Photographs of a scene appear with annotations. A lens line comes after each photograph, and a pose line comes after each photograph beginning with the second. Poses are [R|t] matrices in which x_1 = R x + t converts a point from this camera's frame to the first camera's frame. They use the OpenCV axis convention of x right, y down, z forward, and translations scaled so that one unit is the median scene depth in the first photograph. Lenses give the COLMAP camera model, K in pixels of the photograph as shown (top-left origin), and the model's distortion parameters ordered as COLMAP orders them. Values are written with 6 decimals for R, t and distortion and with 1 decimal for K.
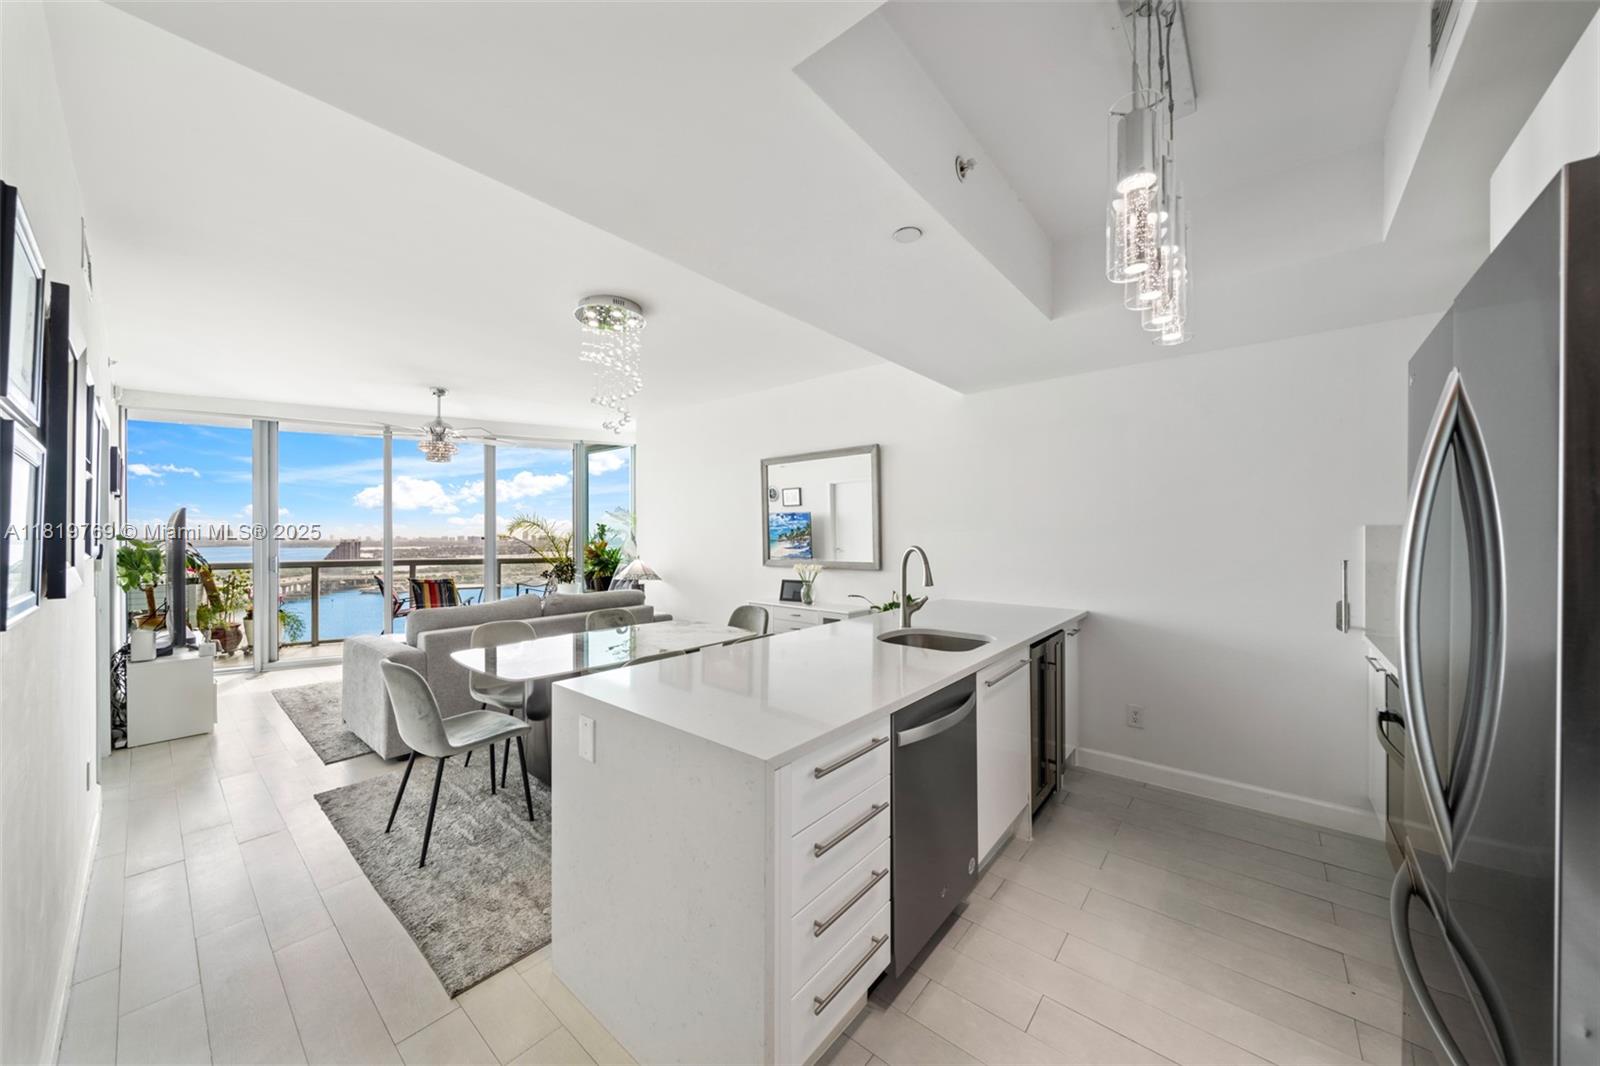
lens RADIAL K [[554.8, 0, 807.5], [0, 554.8, 533.2], [0, 0, 1]] dist [-0.007929, 0.000581]
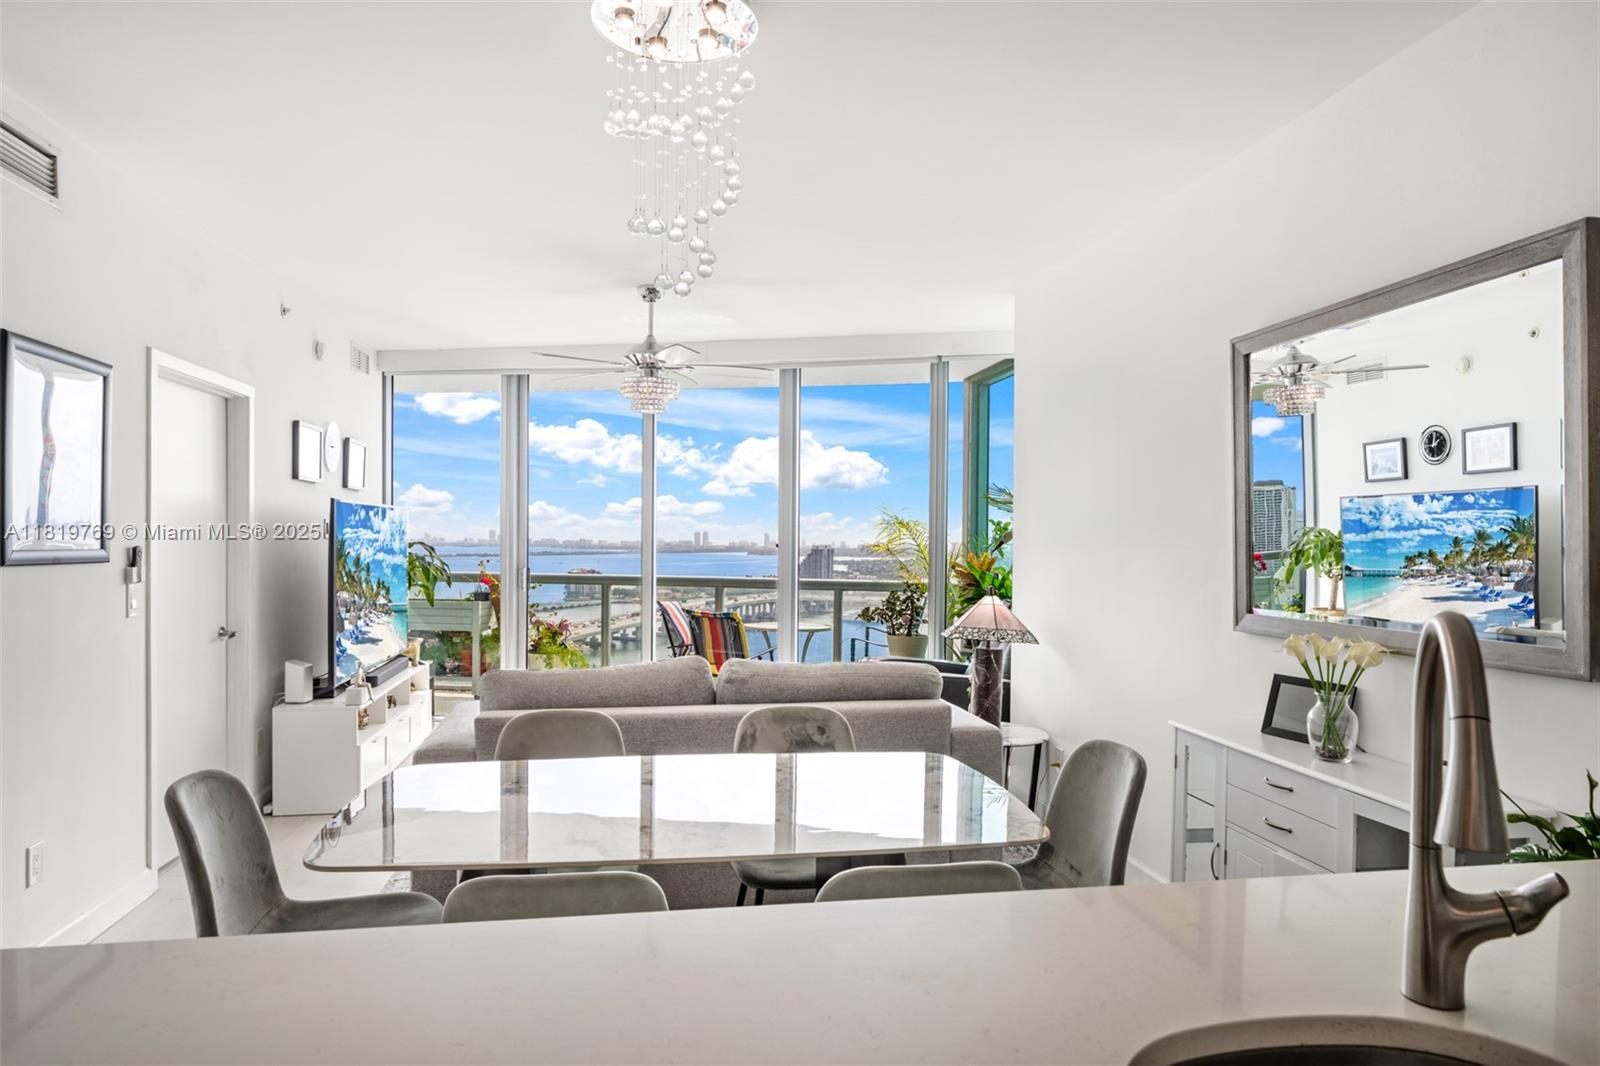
lens RADIAL K [[992.8, 0, 798.2], [0, 992.8, 541.8], [0, 0, 1]] dist [0.006035, 0.003003]
pose [[0.746979, 0.010786, -0.664760, 0.132312], [-0.009621, 0.999939, 0.005413, -0.000395], [0.664778, 0.002353, 0.747038, 0.294711]]
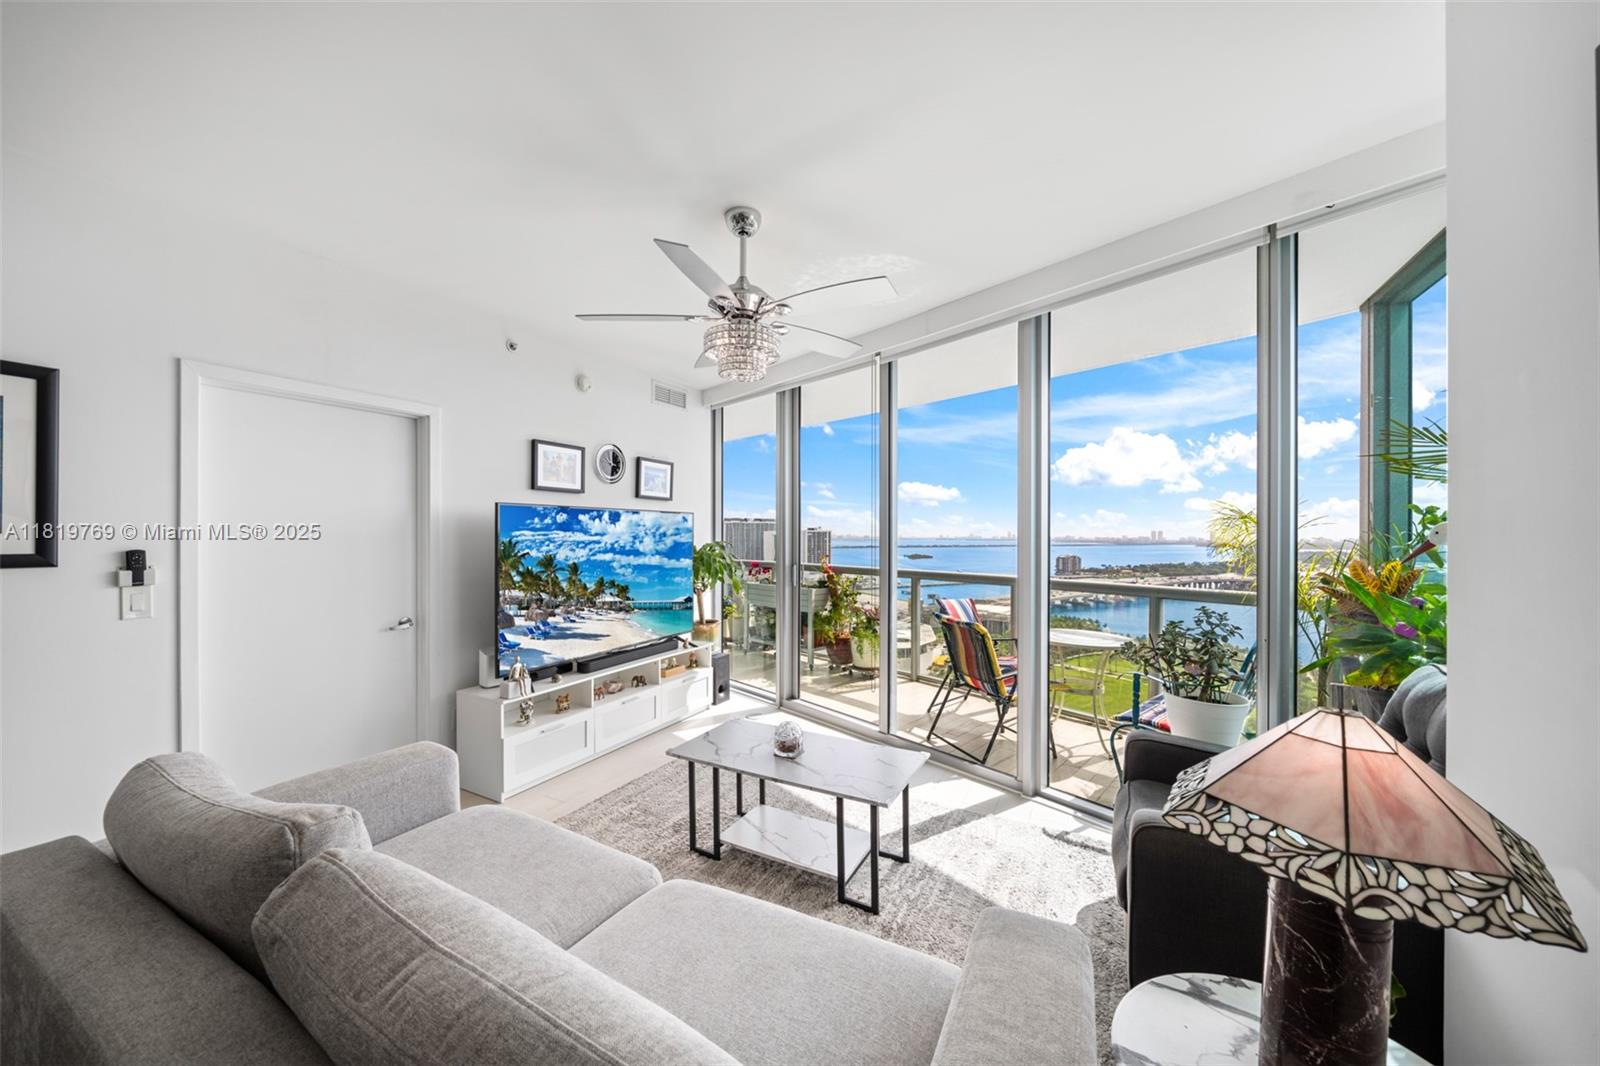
lens RADIAL K [[567.7, 0, 797.1], [0, 567.7, 532.8], [0, 0, 1]] dist [0.003228, -0.000015]
pose [[0.174374, 0.000958, -0.984679, -0.181152], [-0.001590, 0.999998, 0.000691, -0.002210], [0.984678, 0.001445, 0.174376, 0.868321]]
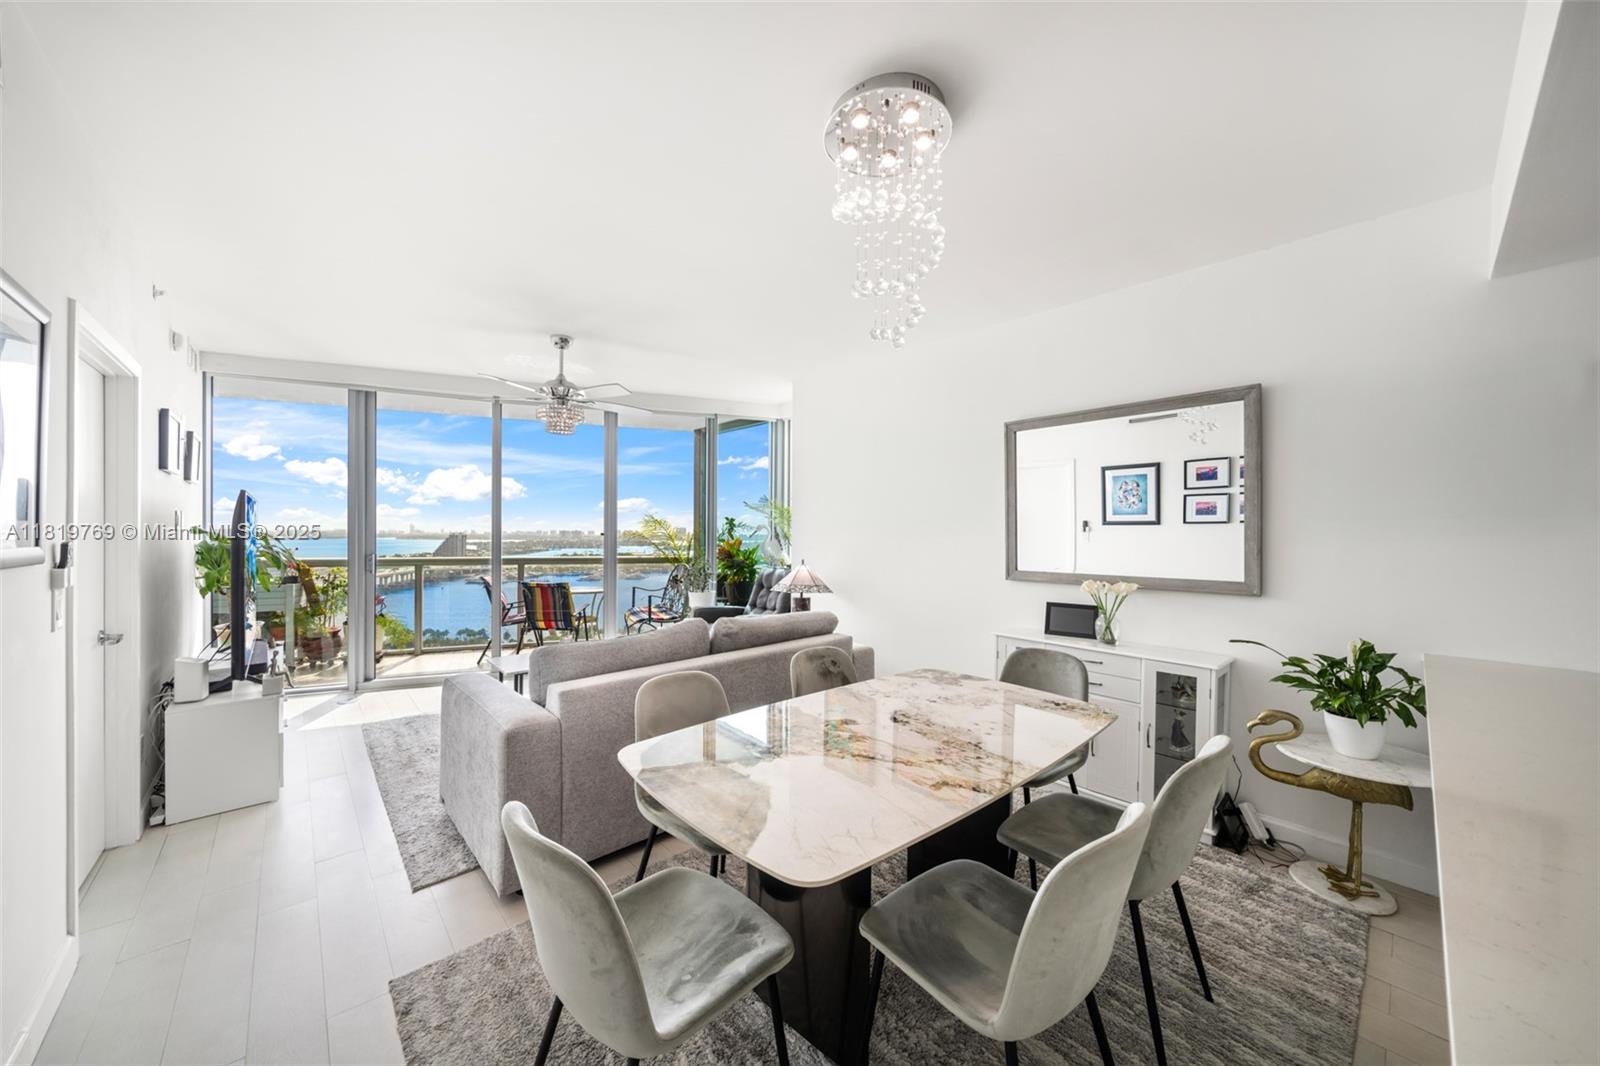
lens RADIAL K [[567.7, 0, 798.8], [0, 567.7, 531.4], [0, 0, 1]] dist [0.003228, -0.000015]
pose [[0.988483, 0.008919, -0.151066, -0.204863], [-0.008501, 0.999958, 0.003415, -0.000201], [0.151090, -0.002092, 0.988518, 0.252984]]
